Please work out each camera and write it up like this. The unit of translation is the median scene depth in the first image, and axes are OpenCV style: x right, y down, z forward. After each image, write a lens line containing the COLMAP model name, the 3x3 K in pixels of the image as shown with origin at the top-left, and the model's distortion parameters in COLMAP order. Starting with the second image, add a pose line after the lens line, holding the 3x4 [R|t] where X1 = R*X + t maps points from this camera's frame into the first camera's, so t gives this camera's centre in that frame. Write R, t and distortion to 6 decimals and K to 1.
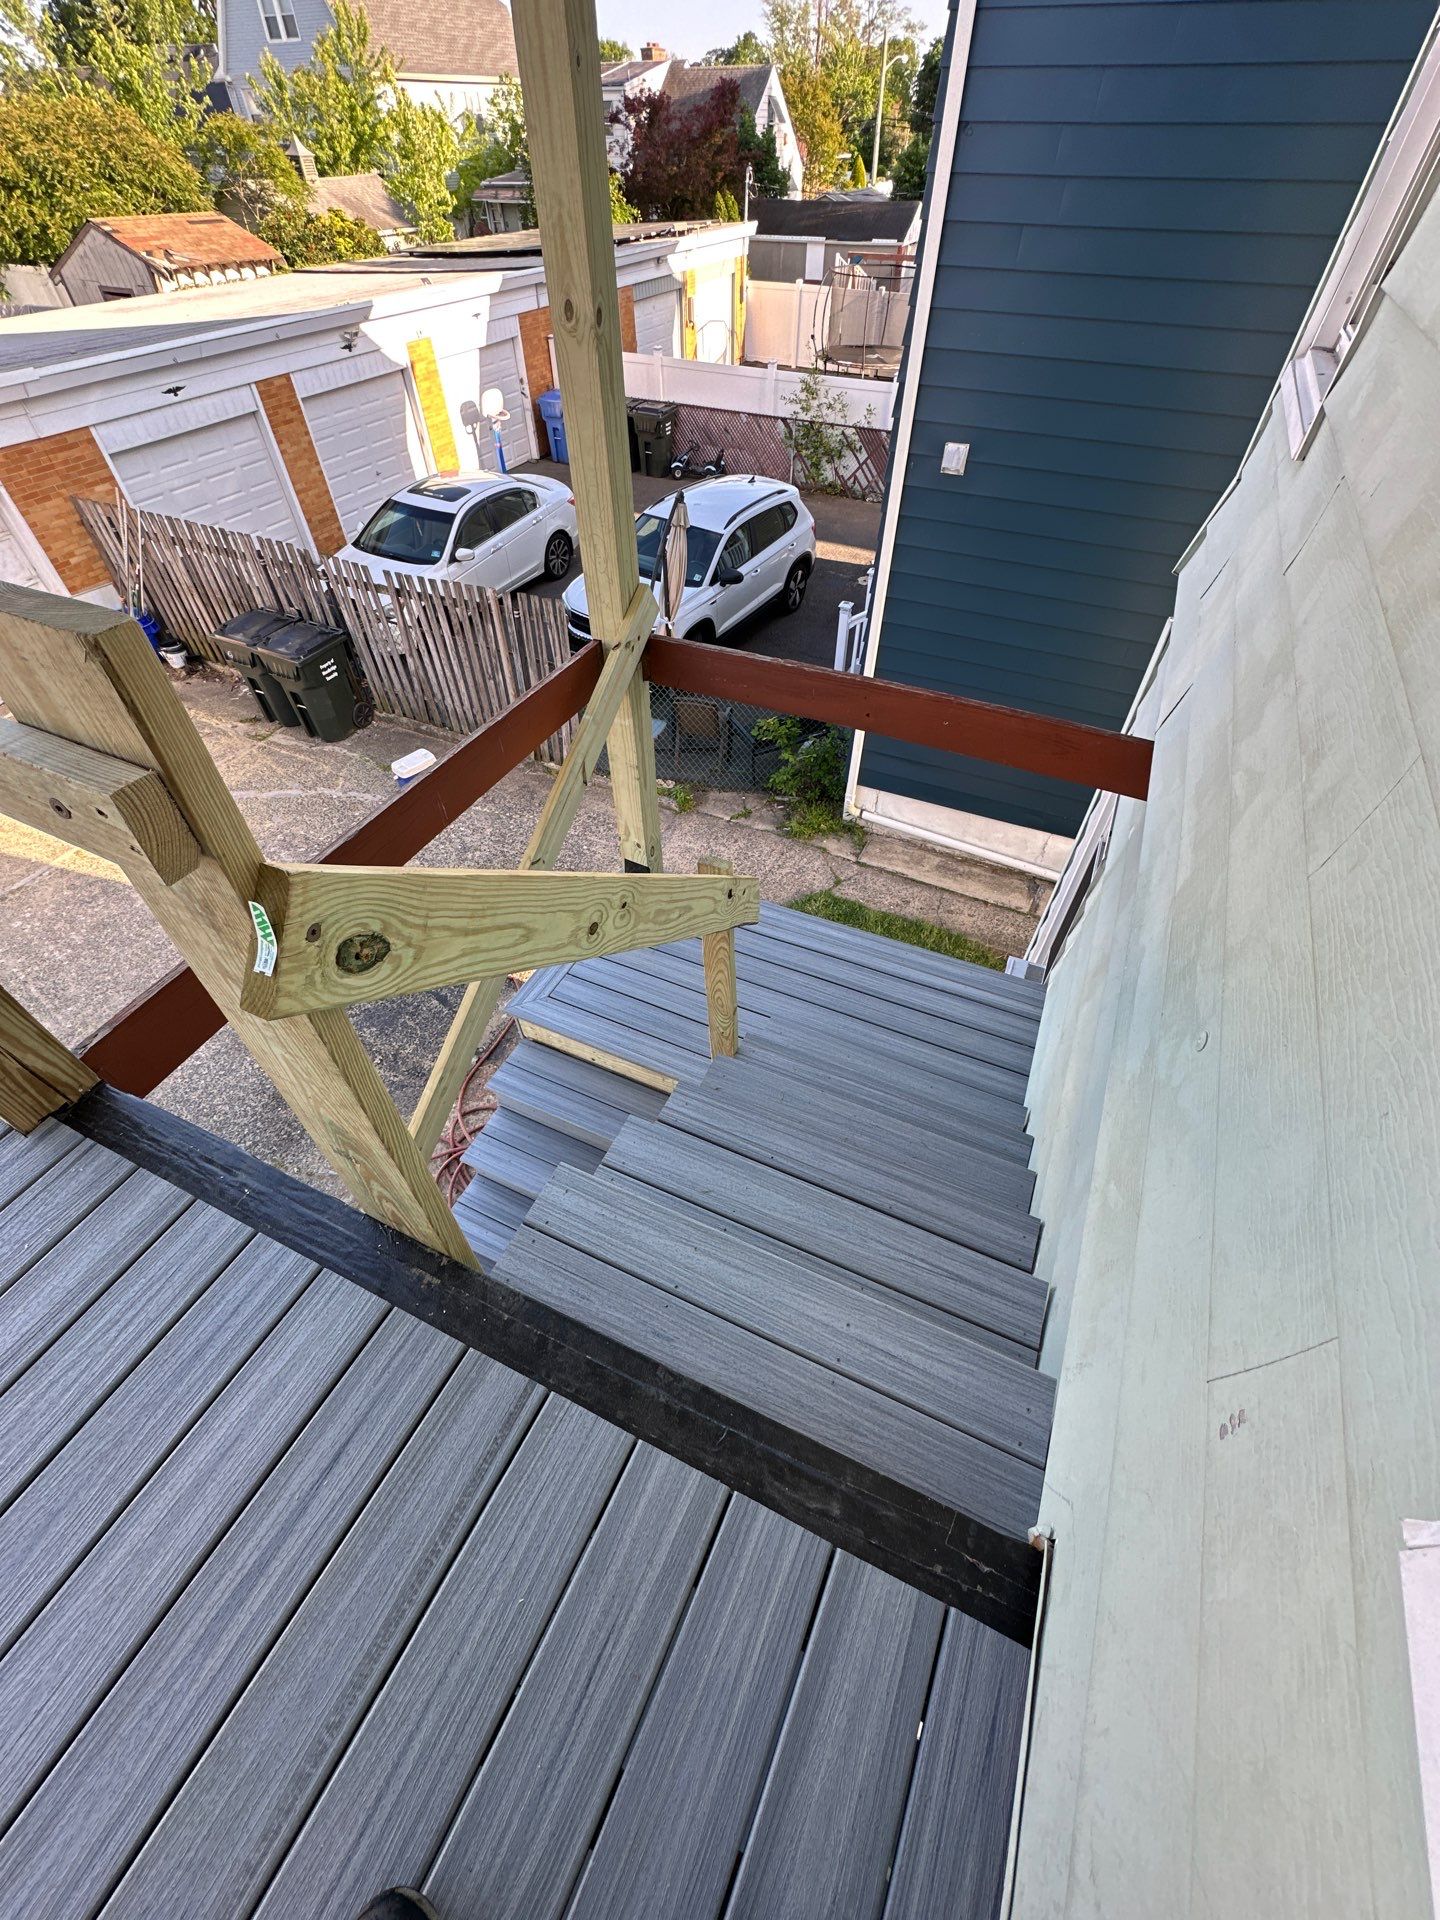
lens RADIAL K [[769.9, 0, 720.0], [0, 769.9, 960.0], [0, 0, 1]] dist [0.000413, 0.000231]
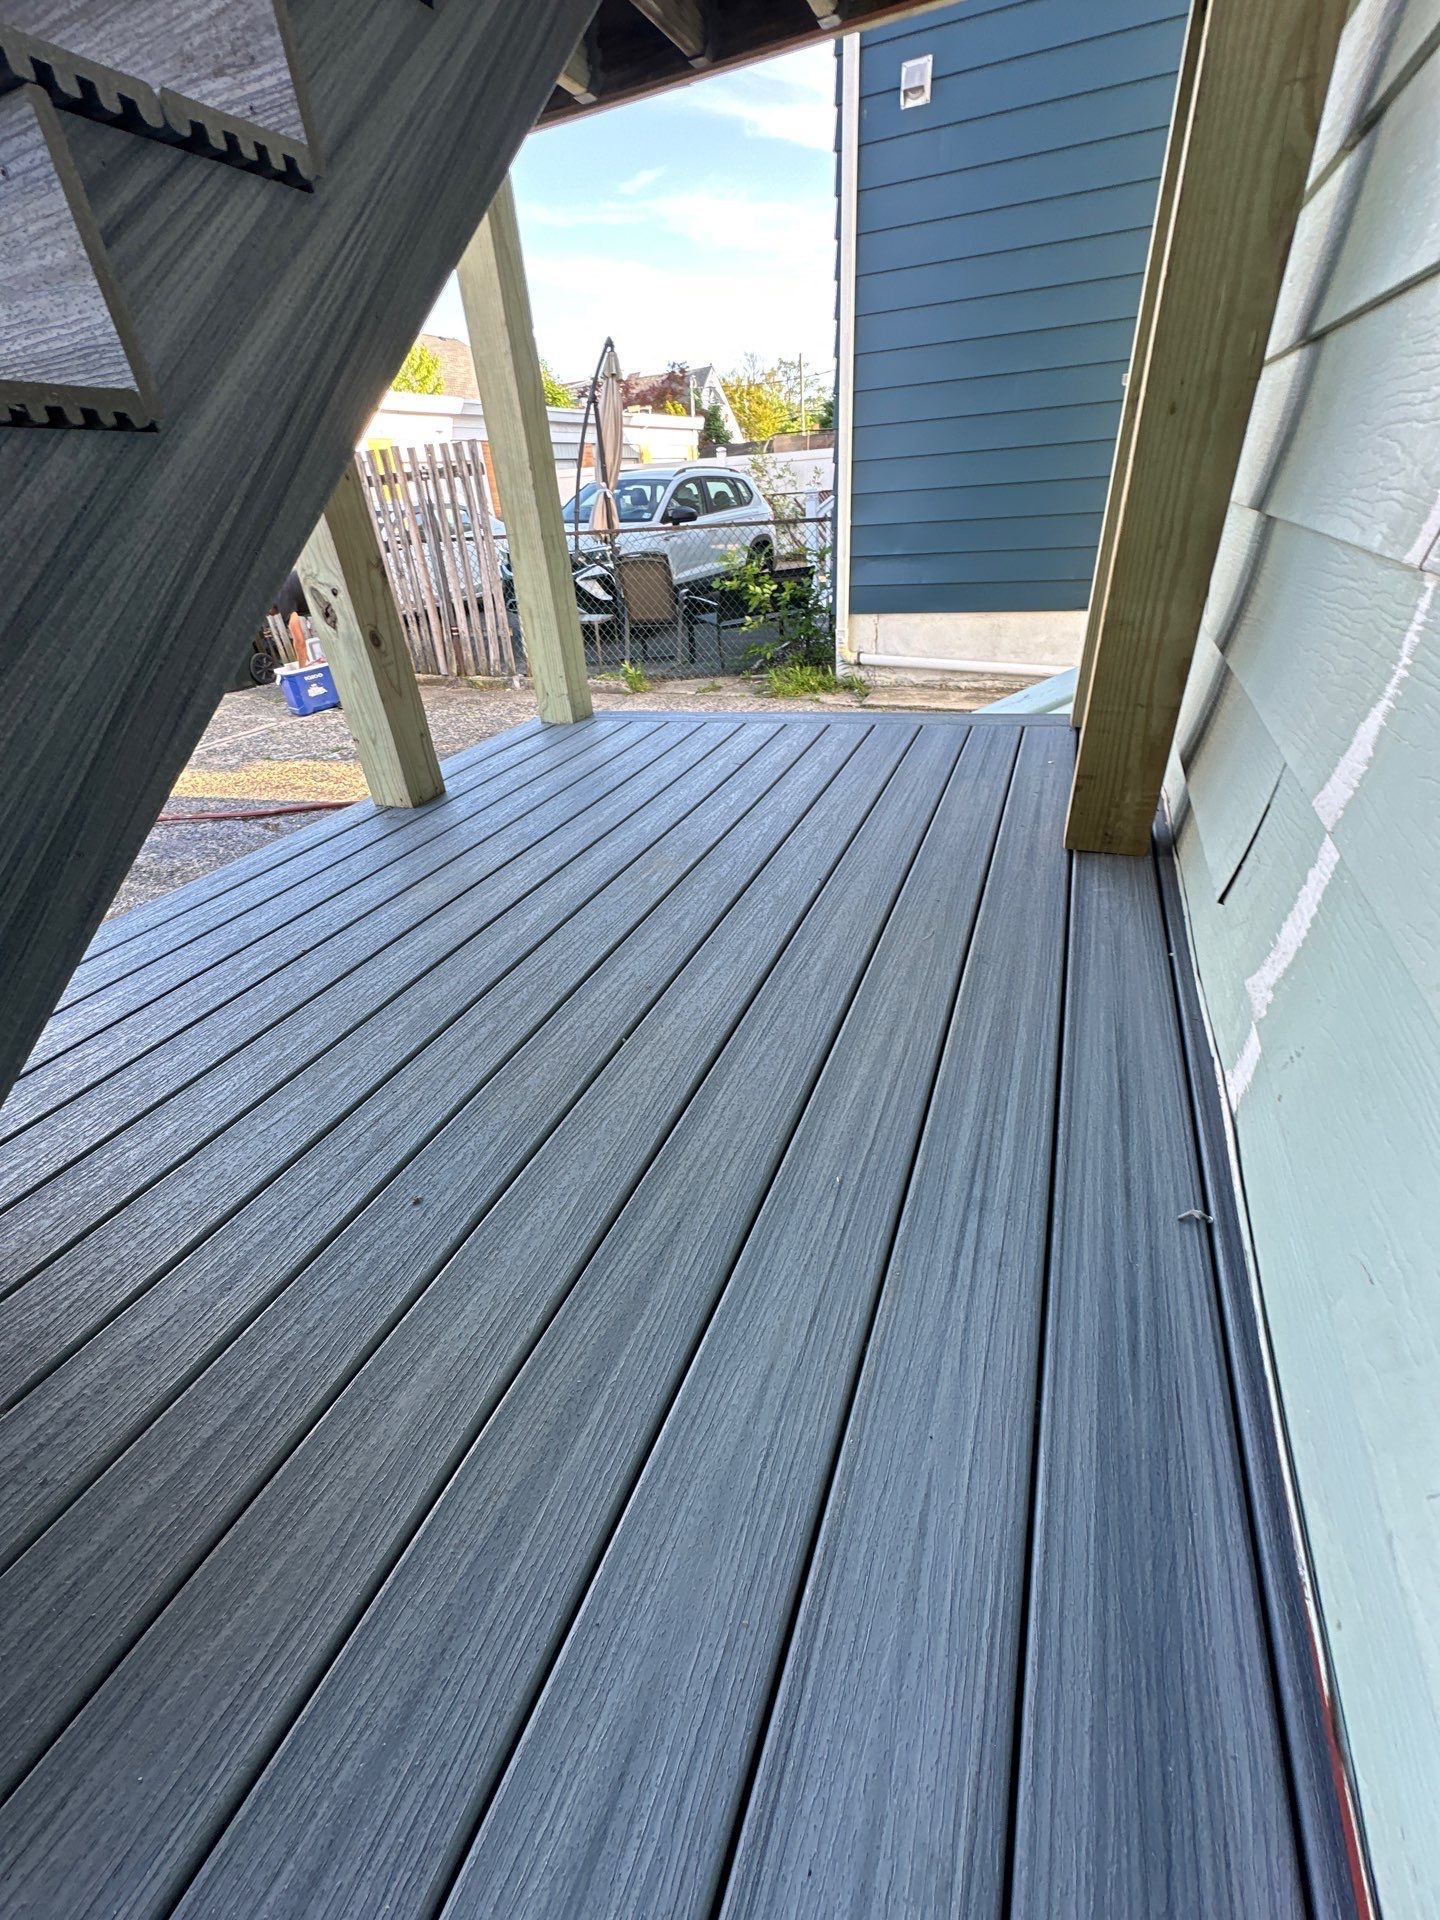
lens RADIAL K [[769.9, 0, 720.0], [0, 769.9, 960.0], [0, 0, 1]] dist [0.000413, 0.000231]
pose [[0.996736, -0.080680, 0.002830, 0.014879], [0.078389, 0.958863, -0.272832, 0.307578], [0.019299, 0.272164, 0.962057, 0.321446]]
